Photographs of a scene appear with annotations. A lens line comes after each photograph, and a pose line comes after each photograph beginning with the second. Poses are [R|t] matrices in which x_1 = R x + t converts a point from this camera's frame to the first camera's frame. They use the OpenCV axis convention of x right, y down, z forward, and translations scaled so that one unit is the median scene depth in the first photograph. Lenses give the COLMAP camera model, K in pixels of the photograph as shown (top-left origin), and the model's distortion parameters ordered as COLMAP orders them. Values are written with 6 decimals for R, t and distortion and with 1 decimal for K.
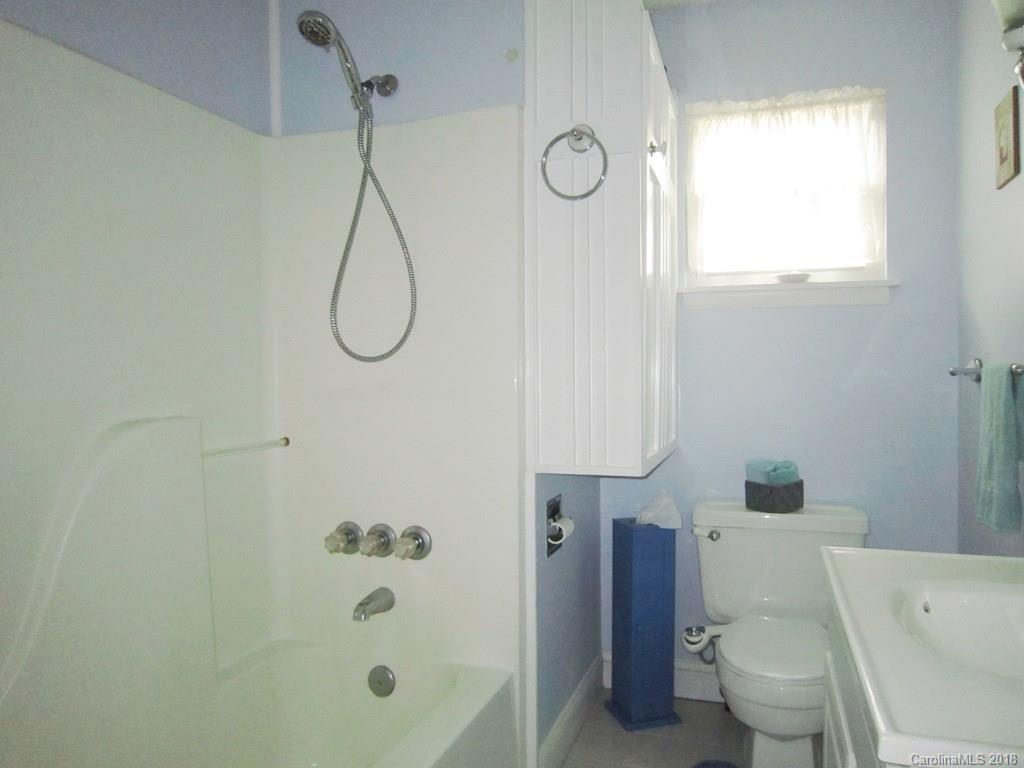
lens RADIAL K [[739.7, 0, 512.8], [0, 739.7, 383.4], [0, 0, 1]] dist [-0.038219, 0.003774]
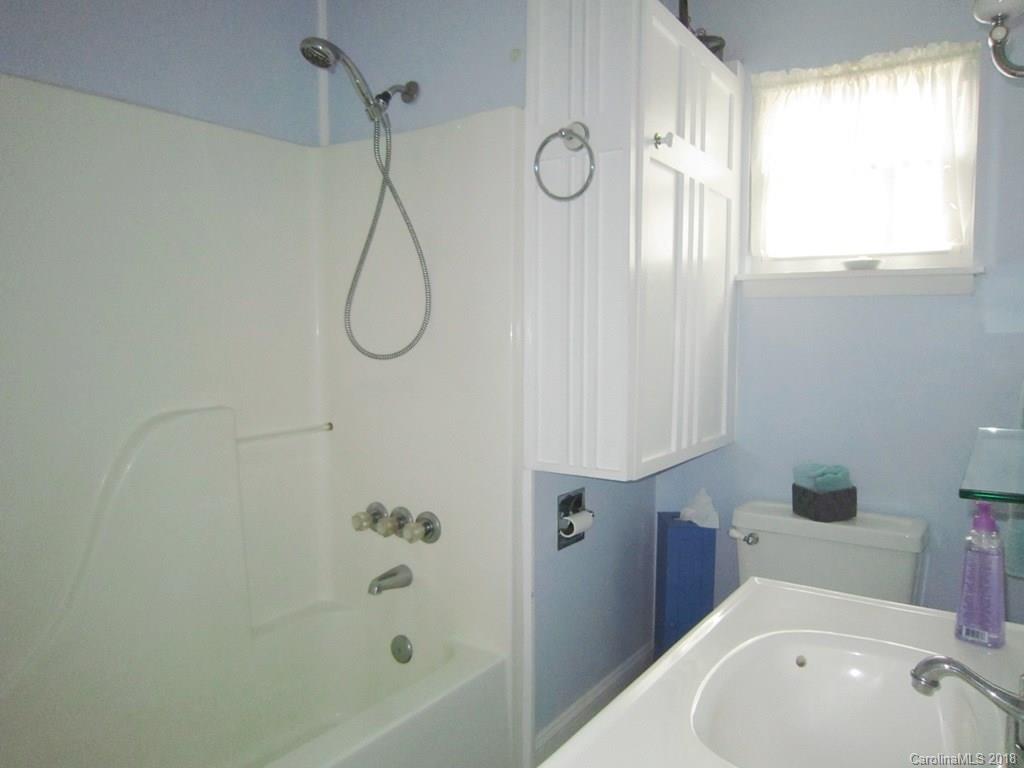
lens RADIAL K [[739.7, 0, 506.8], [0, 739.7, 388.8], [0, 0, 1]] dist [-0.038219, 0.003774]
pose [[0.963453, 0.026509, -0.266562, 0.242385], [-0.010144, 0.997988, 0.062582, -0.050193], [0.267685, -0.057591, 0.961784, 0.007708]]
